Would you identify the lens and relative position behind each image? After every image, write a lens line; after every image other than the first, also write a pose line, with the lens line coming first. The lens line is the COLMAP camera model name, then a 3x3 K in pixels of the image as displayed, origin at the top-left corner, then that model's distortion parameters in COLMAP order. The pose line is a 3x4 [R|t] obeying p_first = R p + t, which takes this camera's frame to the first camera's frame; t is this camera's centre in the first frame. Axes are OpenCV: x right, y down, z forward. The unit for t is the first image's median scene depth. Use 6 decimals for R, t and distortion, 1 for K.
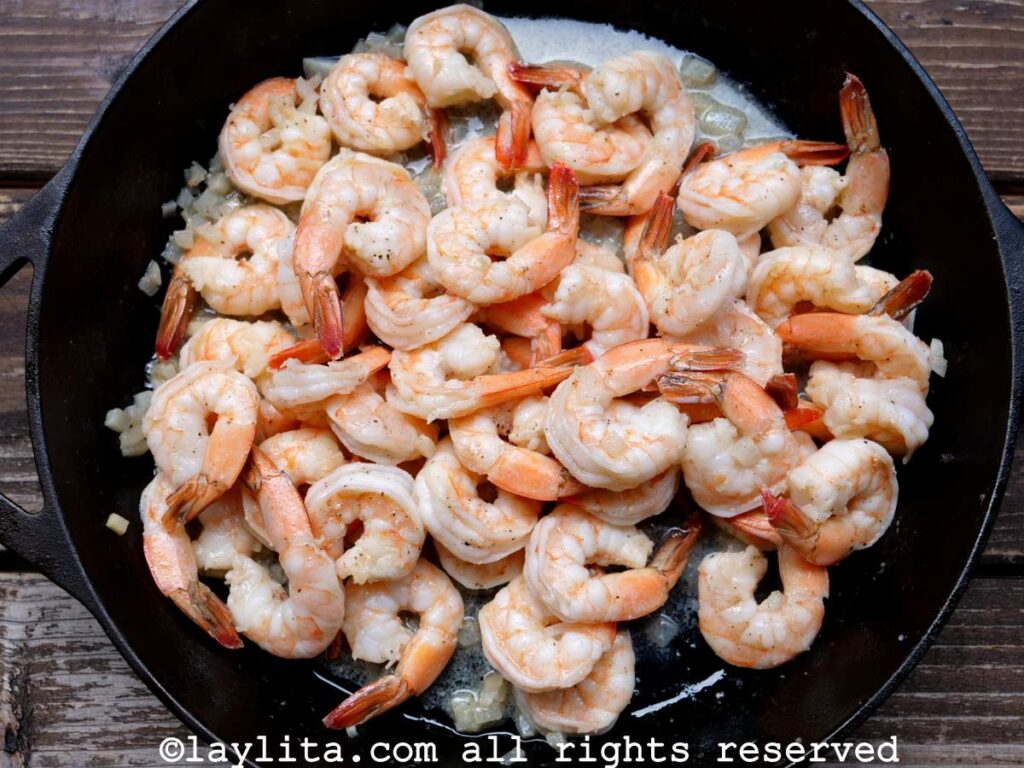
lens RADIAL K [[1284.1, 0, 510.5], [0, 1284.1, 384.0], [0, 0, 1]] dist [-0.043777, 0.000000]
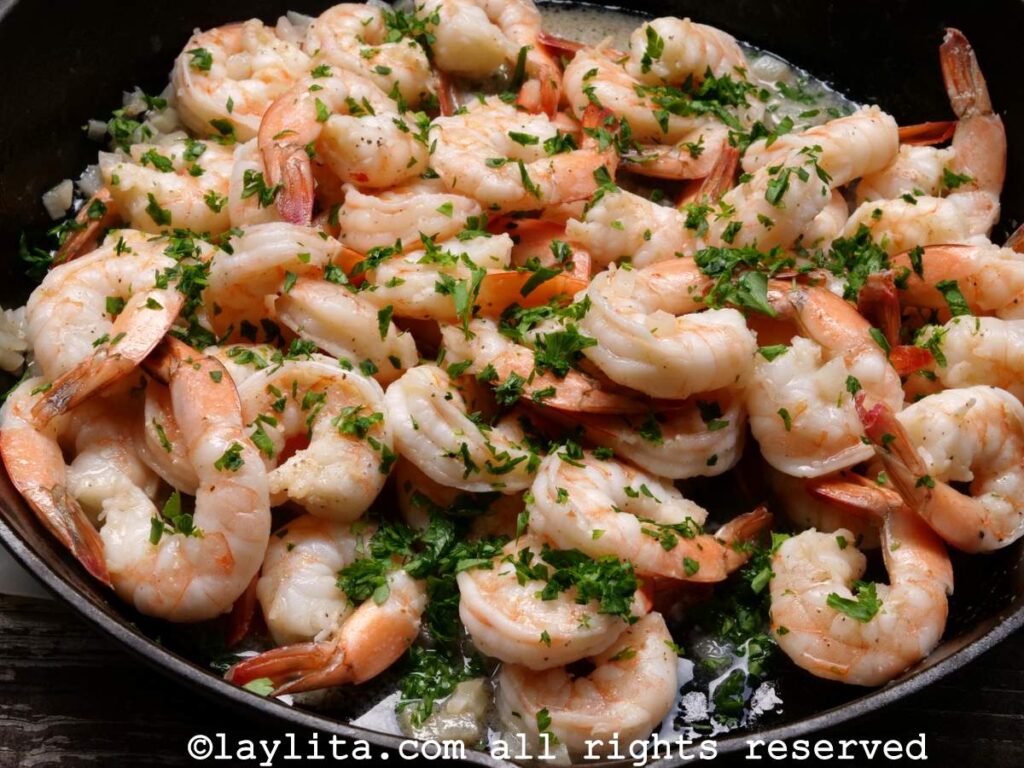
lens RADIAL K [[2069.2, 0, 512.8], [0, 2069.2, 383.8], [0, 0, 1]] dist [-0.057141, 0.000000]
pose [[0.996513, 0.082262, 0.013965, -0.018859], [-0.063765, 0.858749, -0.508414, 0.659250], [-0.053816, 0.505751, 0.860999, -0.024704]]
